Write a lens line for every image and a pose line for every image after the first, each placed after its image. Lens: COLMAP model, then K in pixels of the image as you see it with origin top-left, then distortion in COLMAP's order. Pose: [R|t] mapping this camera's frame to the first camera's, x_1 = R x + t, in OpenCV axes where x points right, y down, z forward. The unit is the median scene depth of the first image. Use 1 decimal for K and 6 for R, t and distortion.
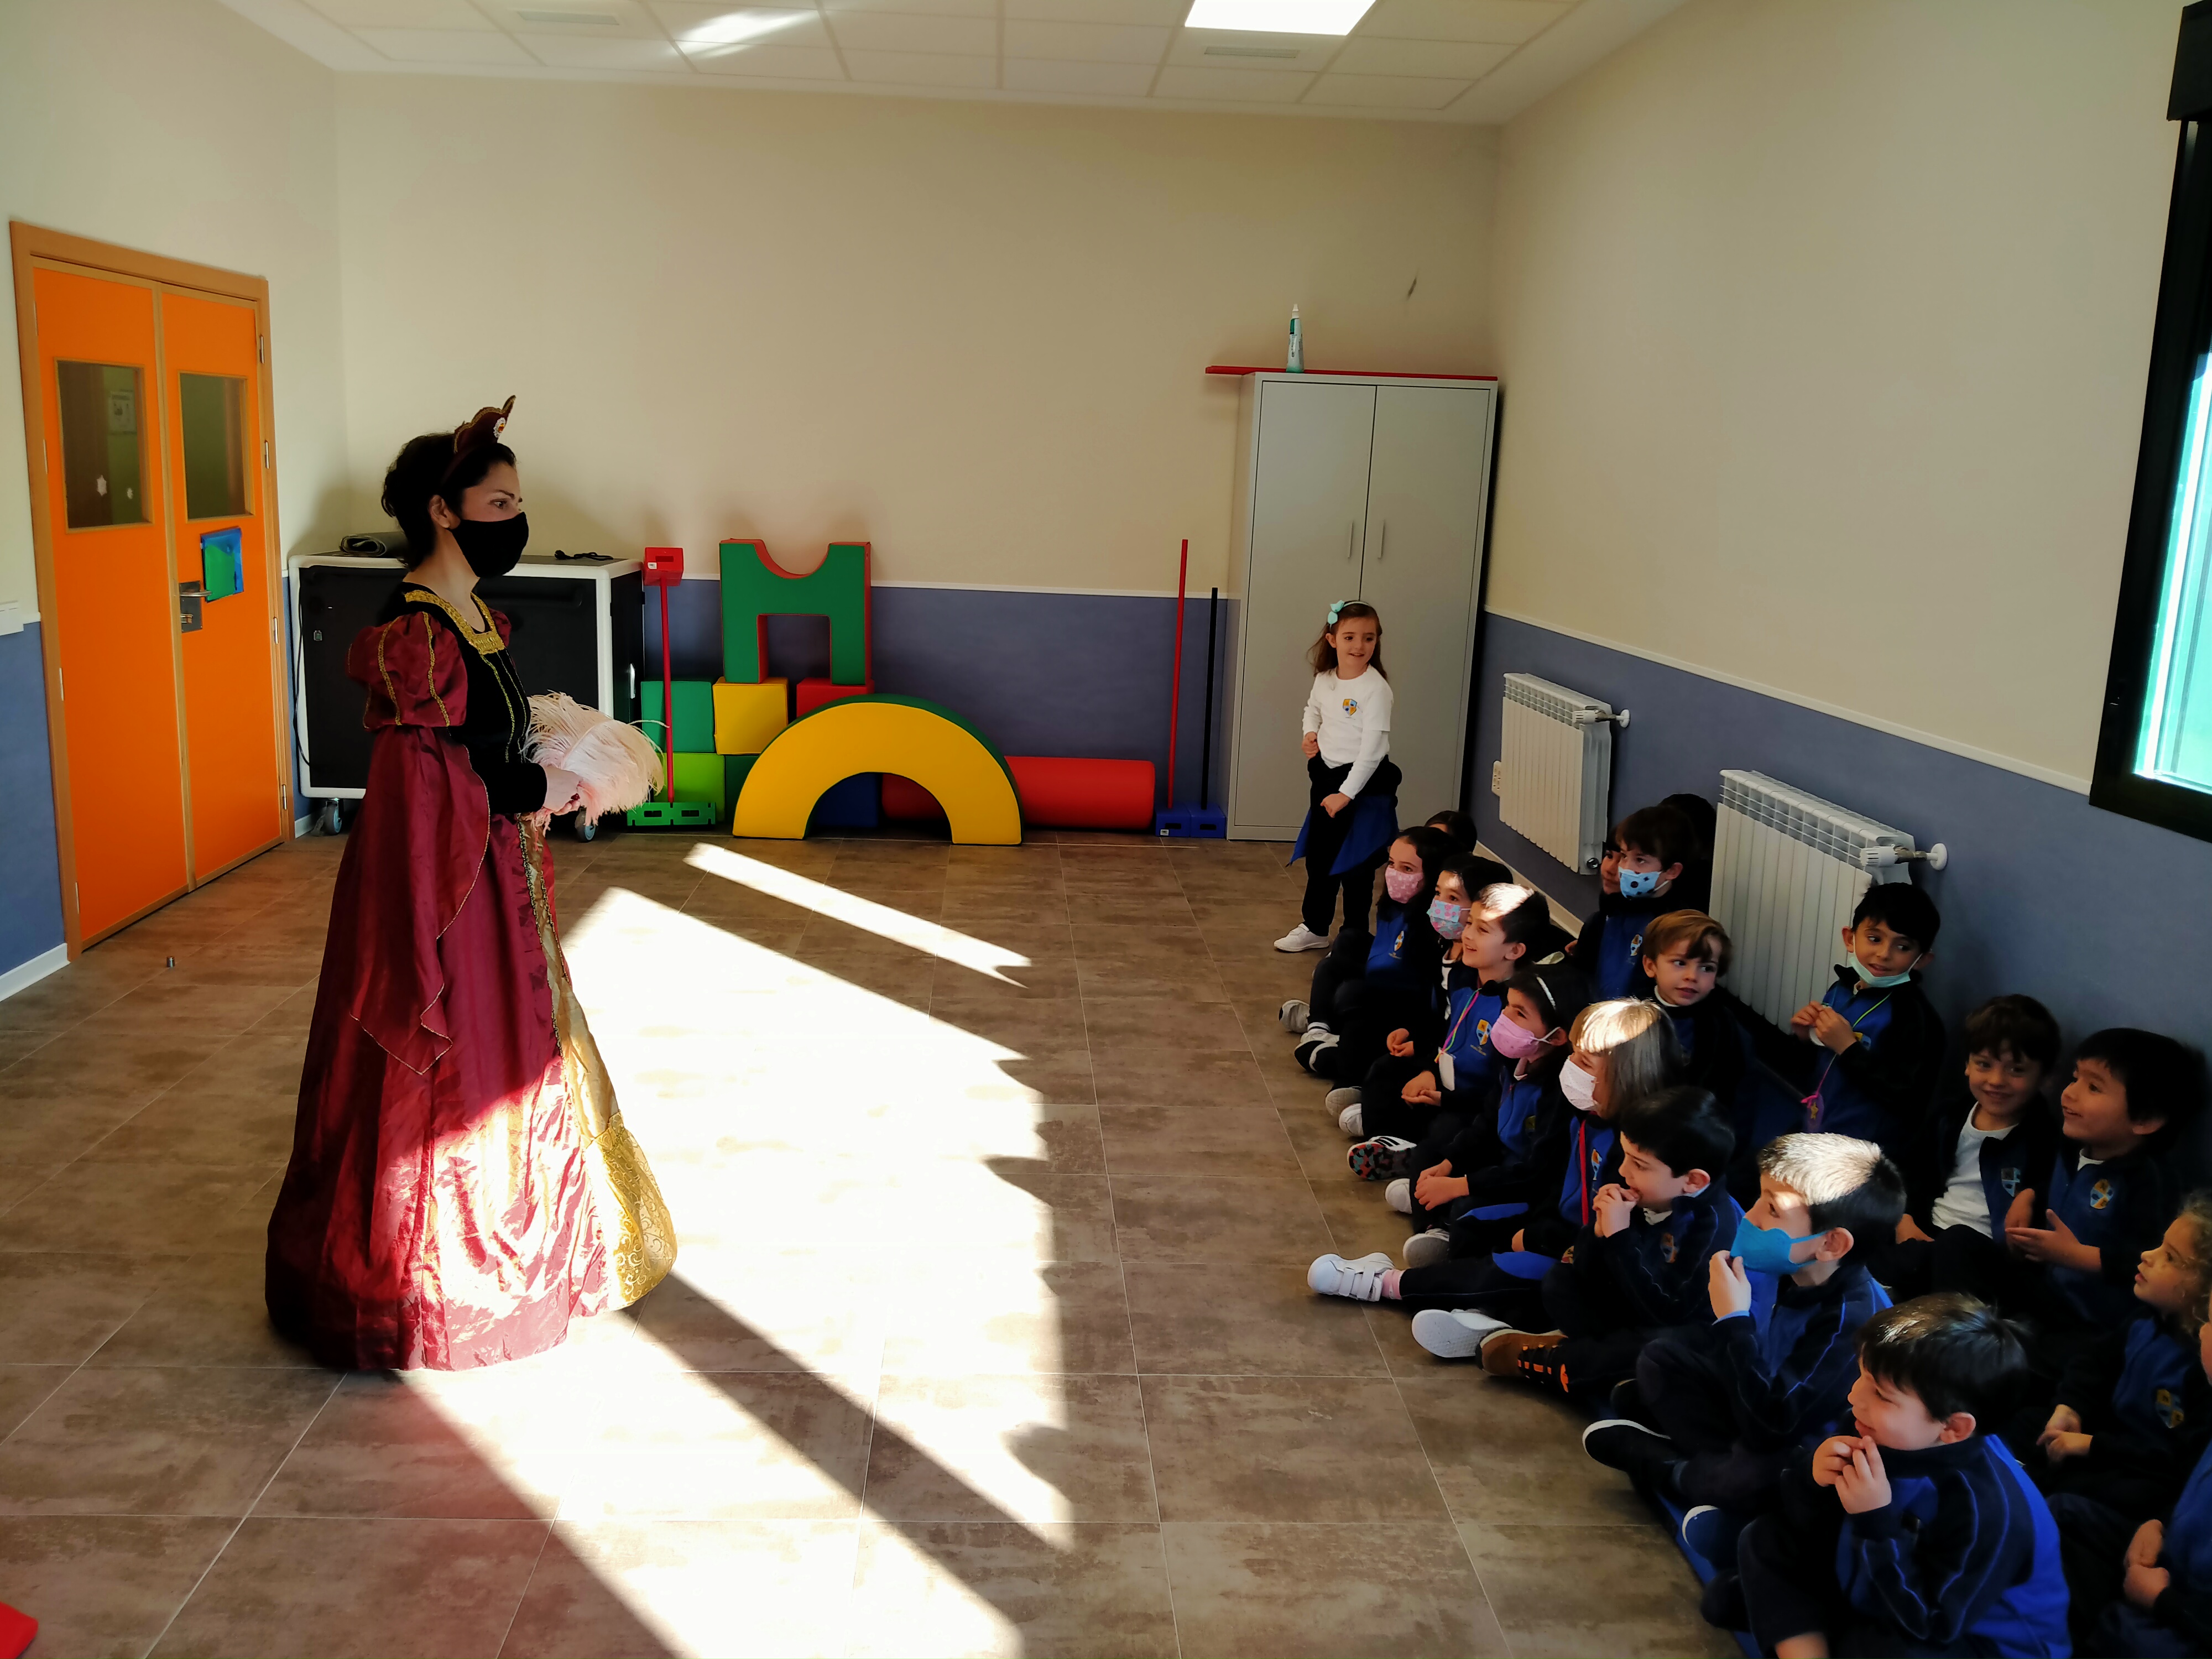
lens RADIAL K [[1822.1, 0, 1096.9], [0, 1822.1, 883.8], [0, 0, 1]] dist [0.044171, -0.065129]
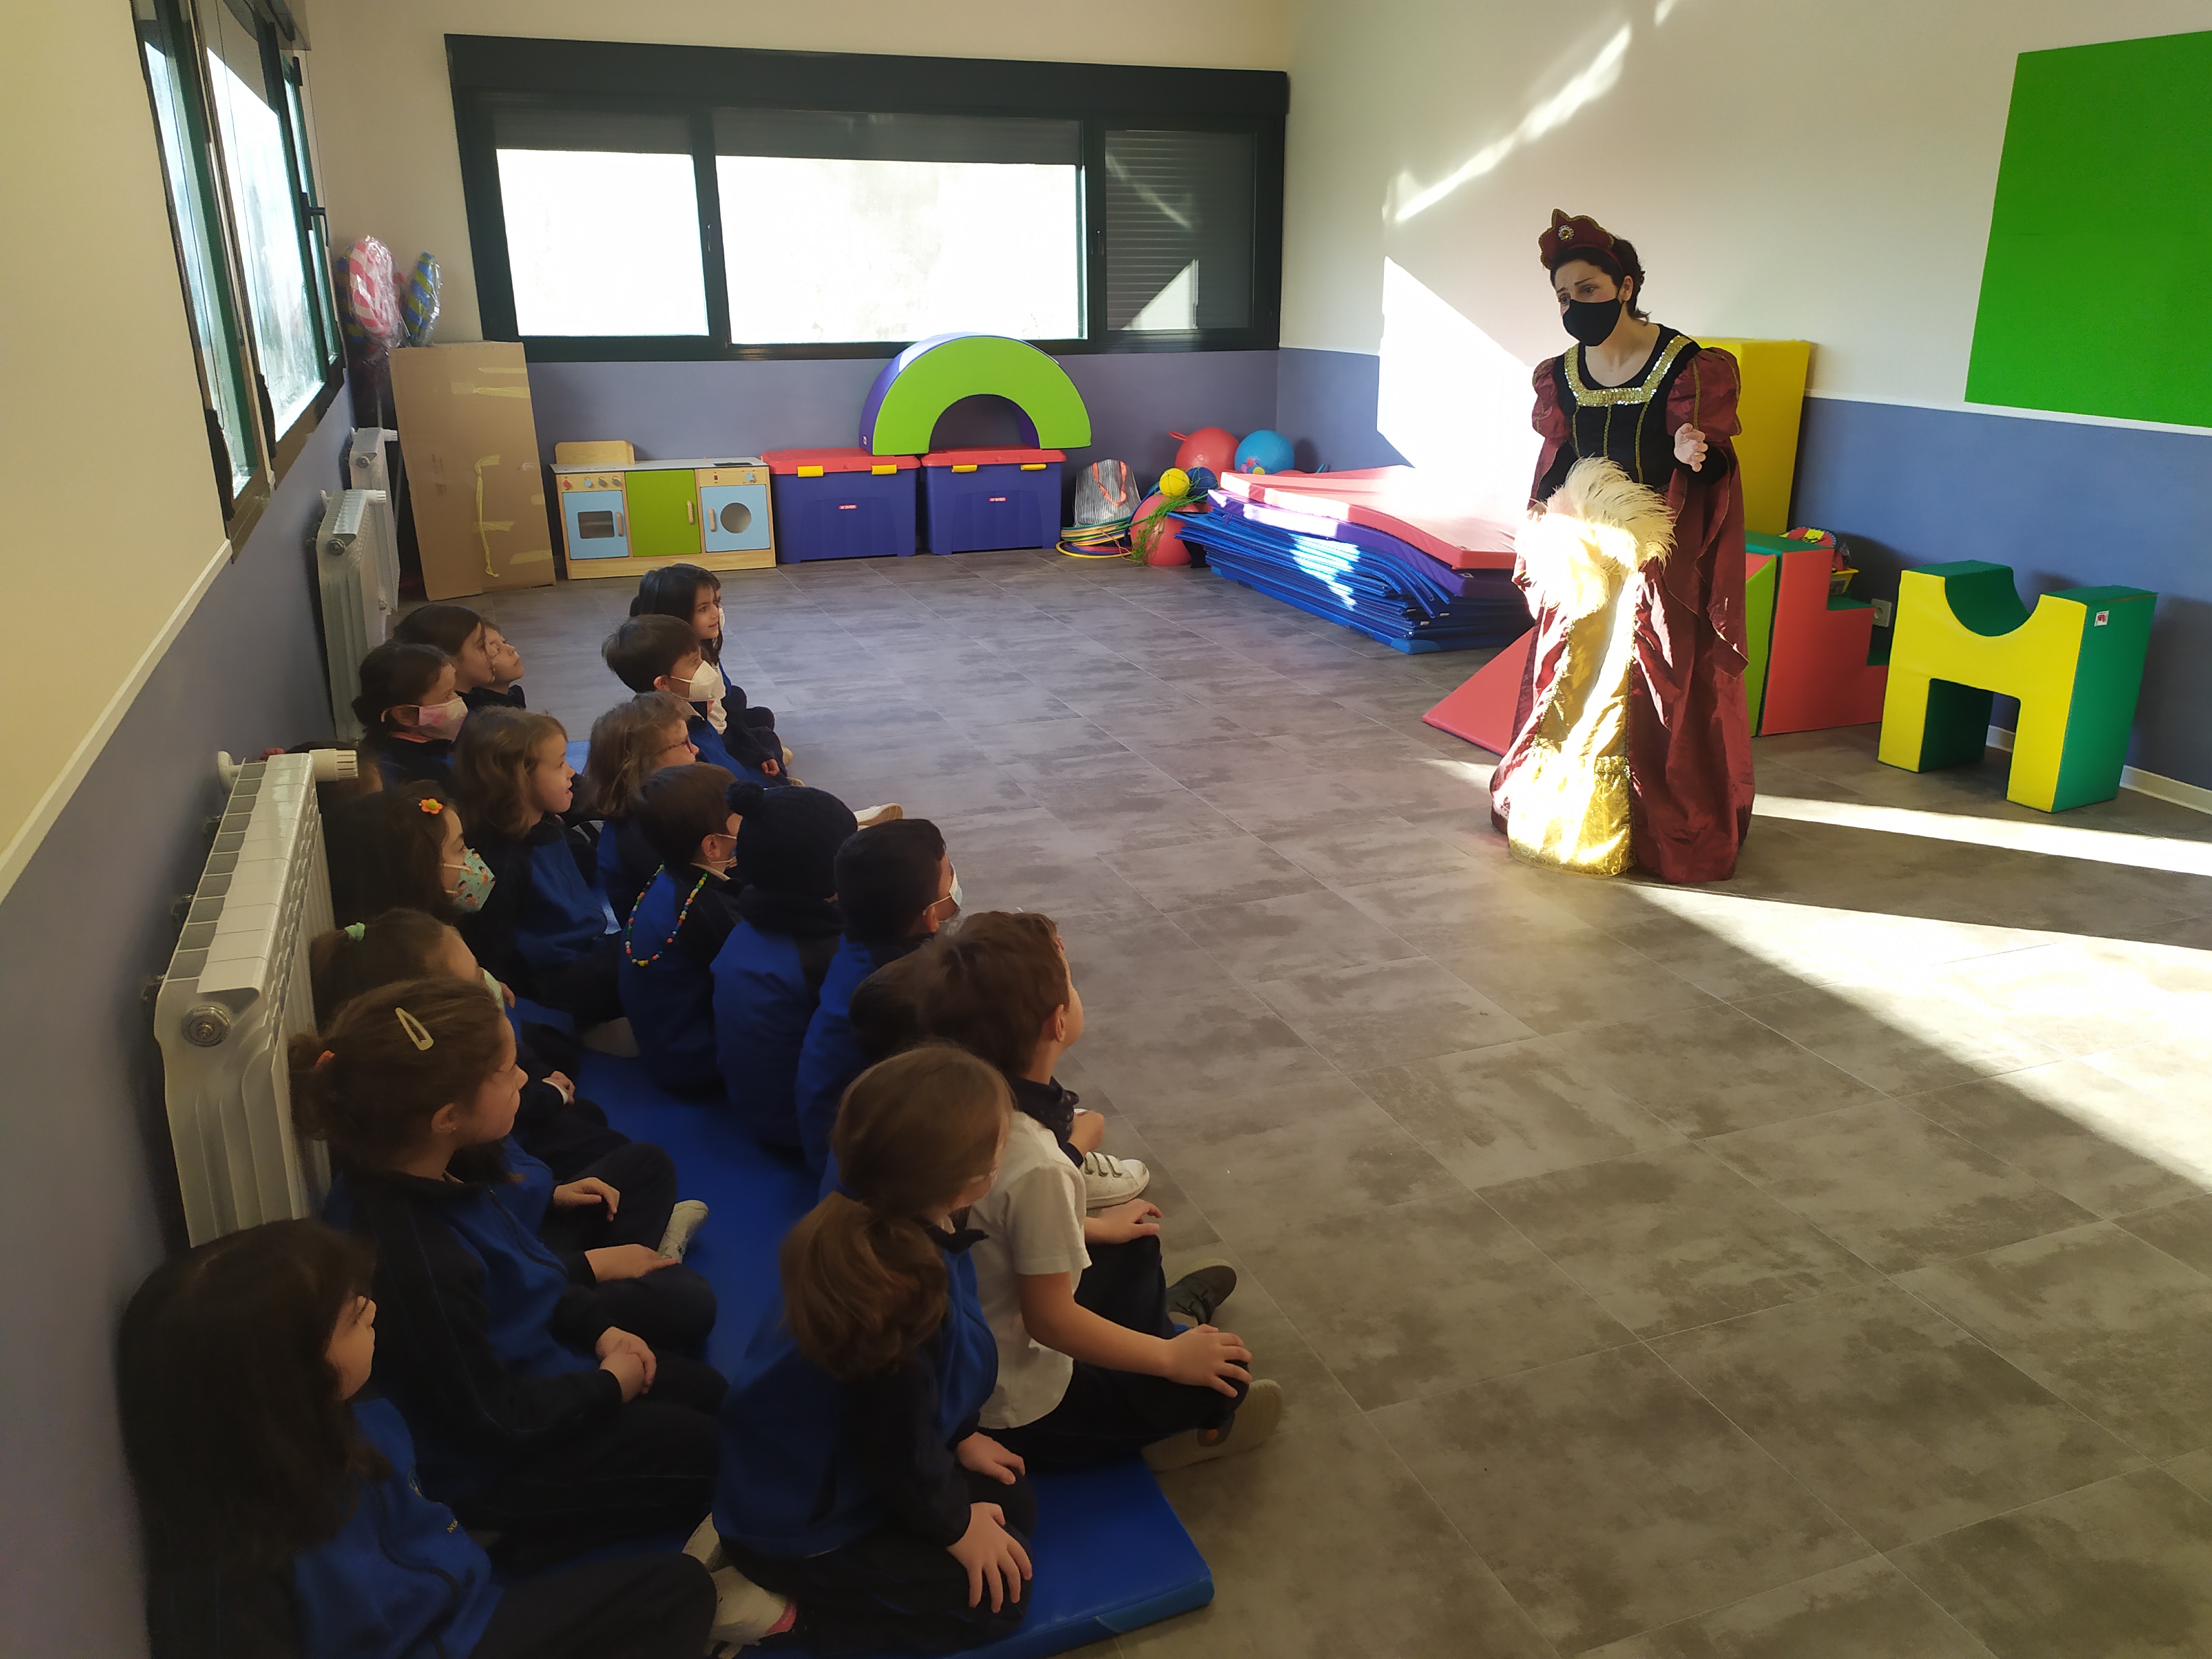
lens RADIAL K [[1689.4, 0, 1152.3], [0, 1689.4, 844.6], [0, 0, 1]] dist [0.058409, -0.052001]
pose [[-0.946570, 0.070696, -0.314655, 0.199303], [-0.103724, 0.857100, 0.504601, -0.193589], [0.305364, 0.510277, -0.803972, 0.935692]]
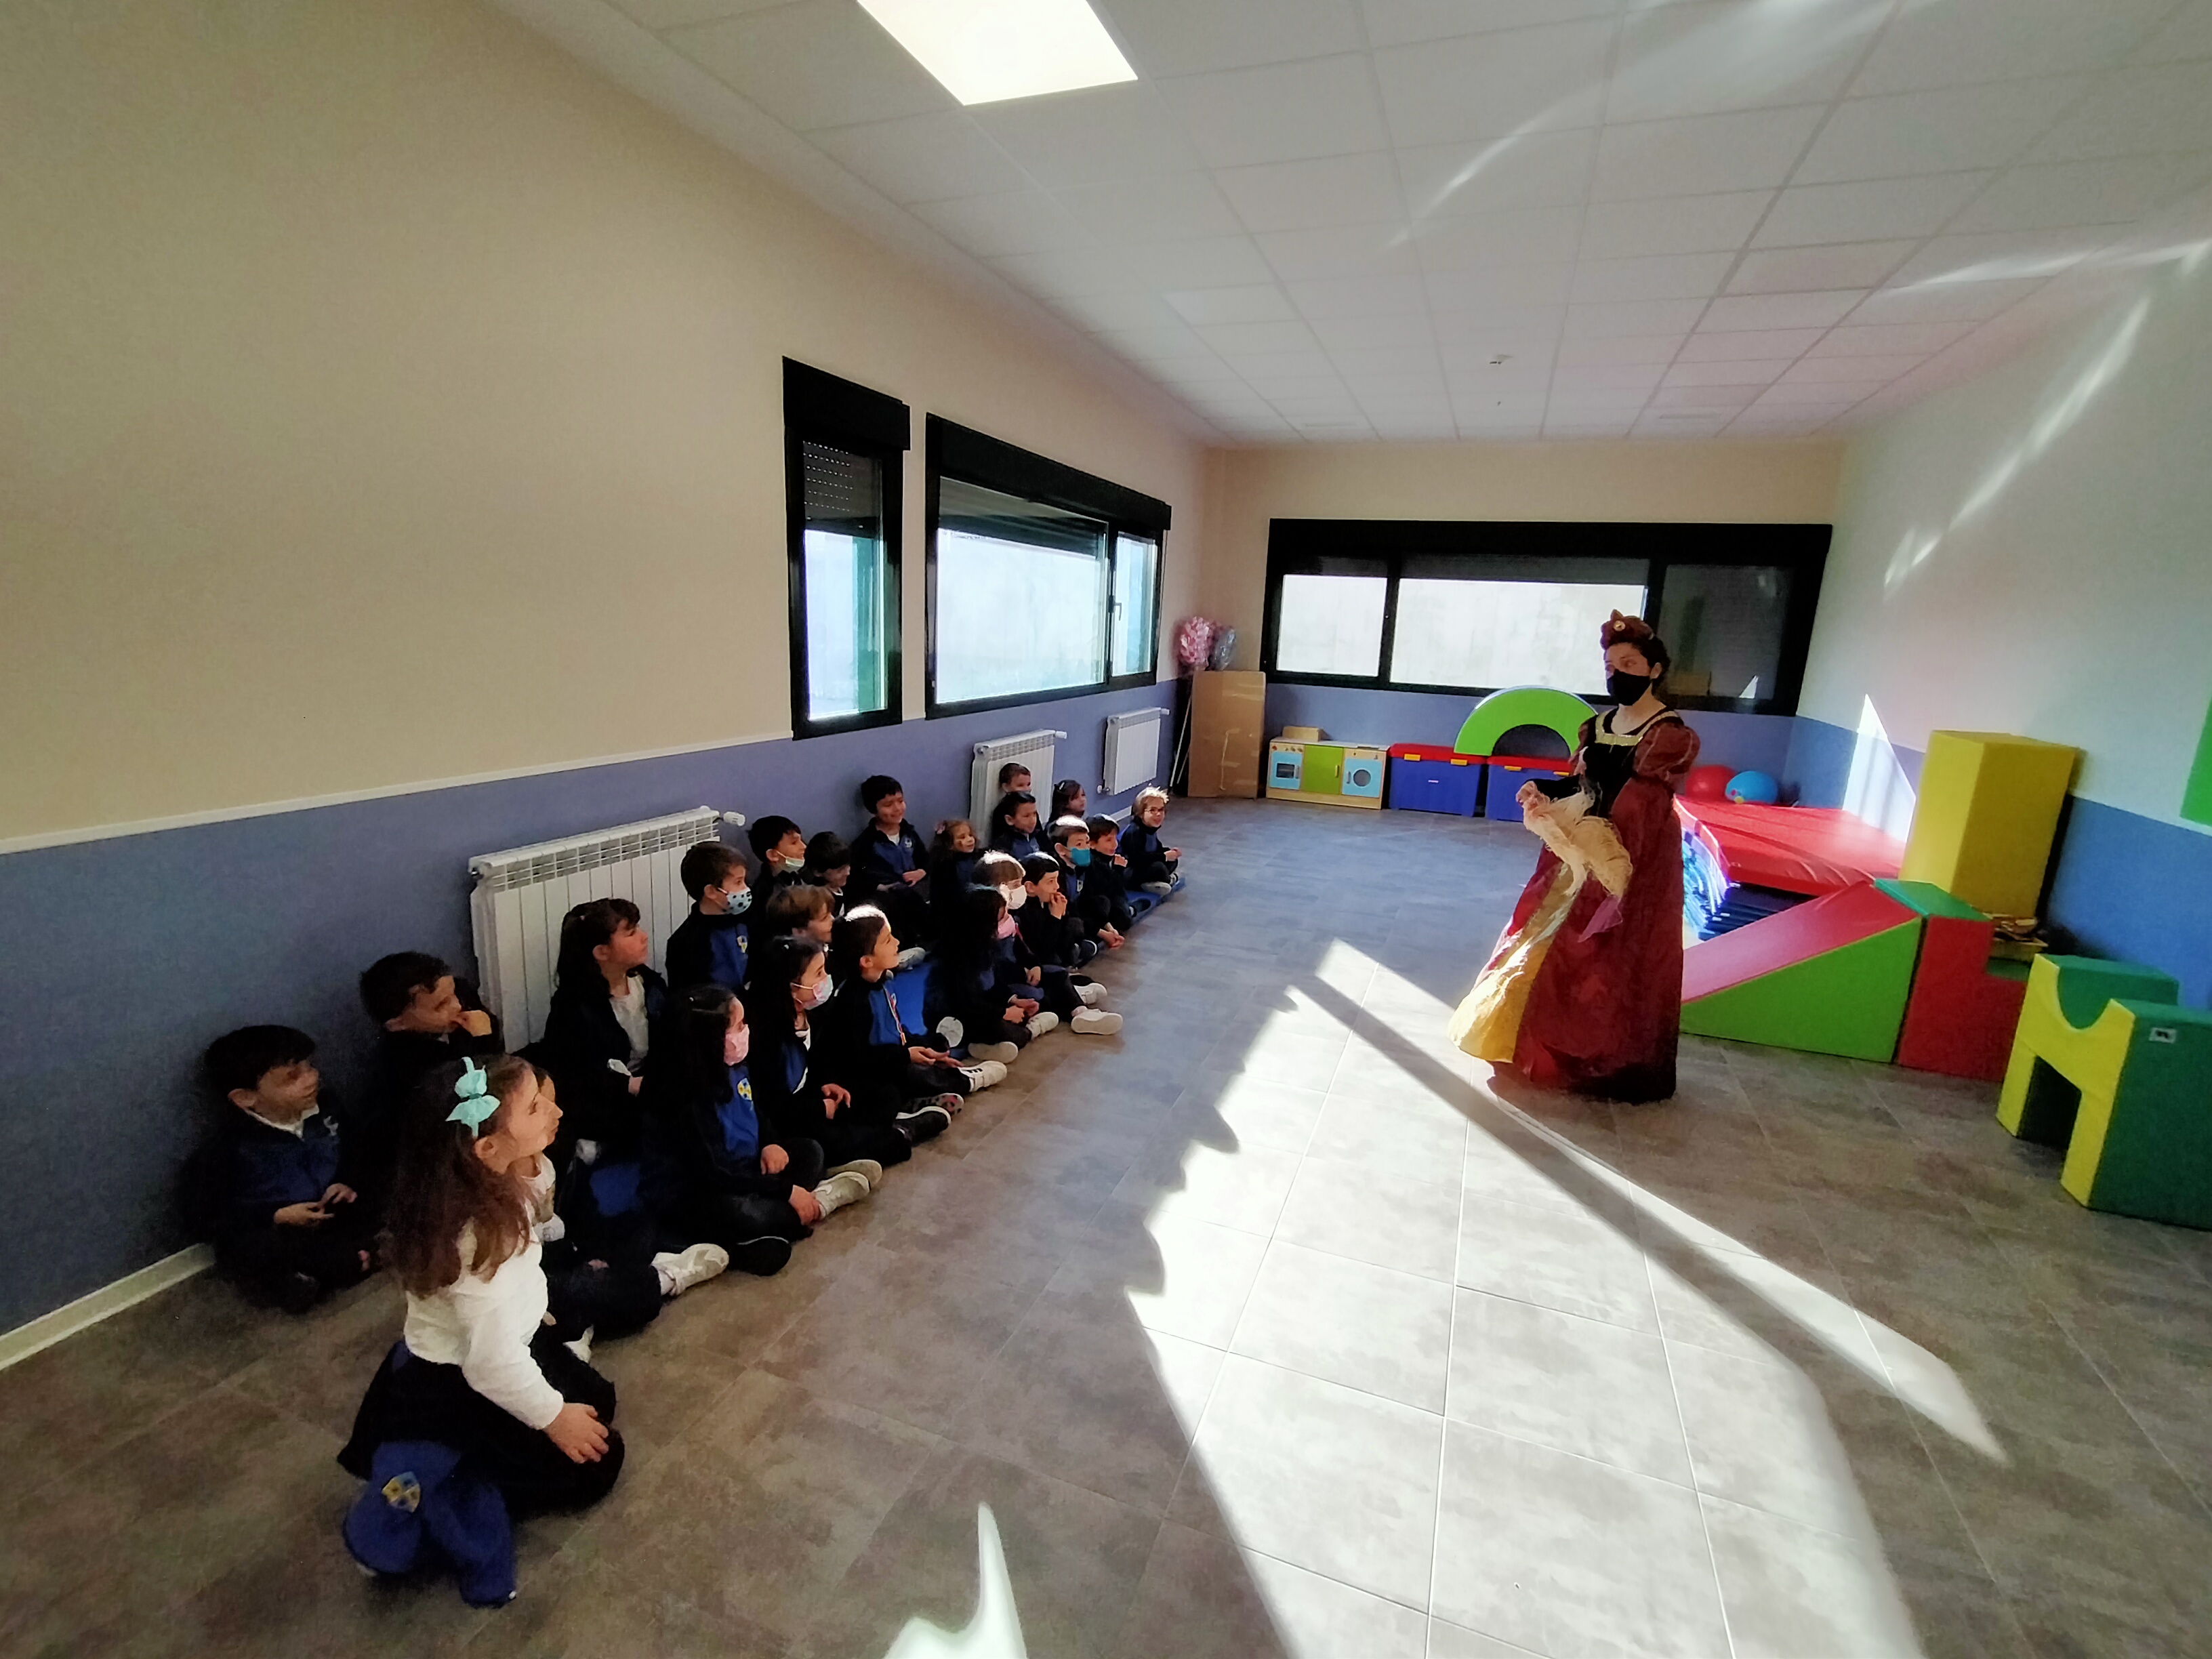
lens RADIAL K [[1017.8, 0, 1104.4], [0, 1017.8, 853.6], [0, 0, 1]] dist [-0.000290, 0.000556]
pose [[-0.910964, -0.166685, 0.377307, -0.128919], [0.015835, 0.899909, 0.435791, -0.219754], [-0.412182, 0.402964, -0.817145, 0.945247]]
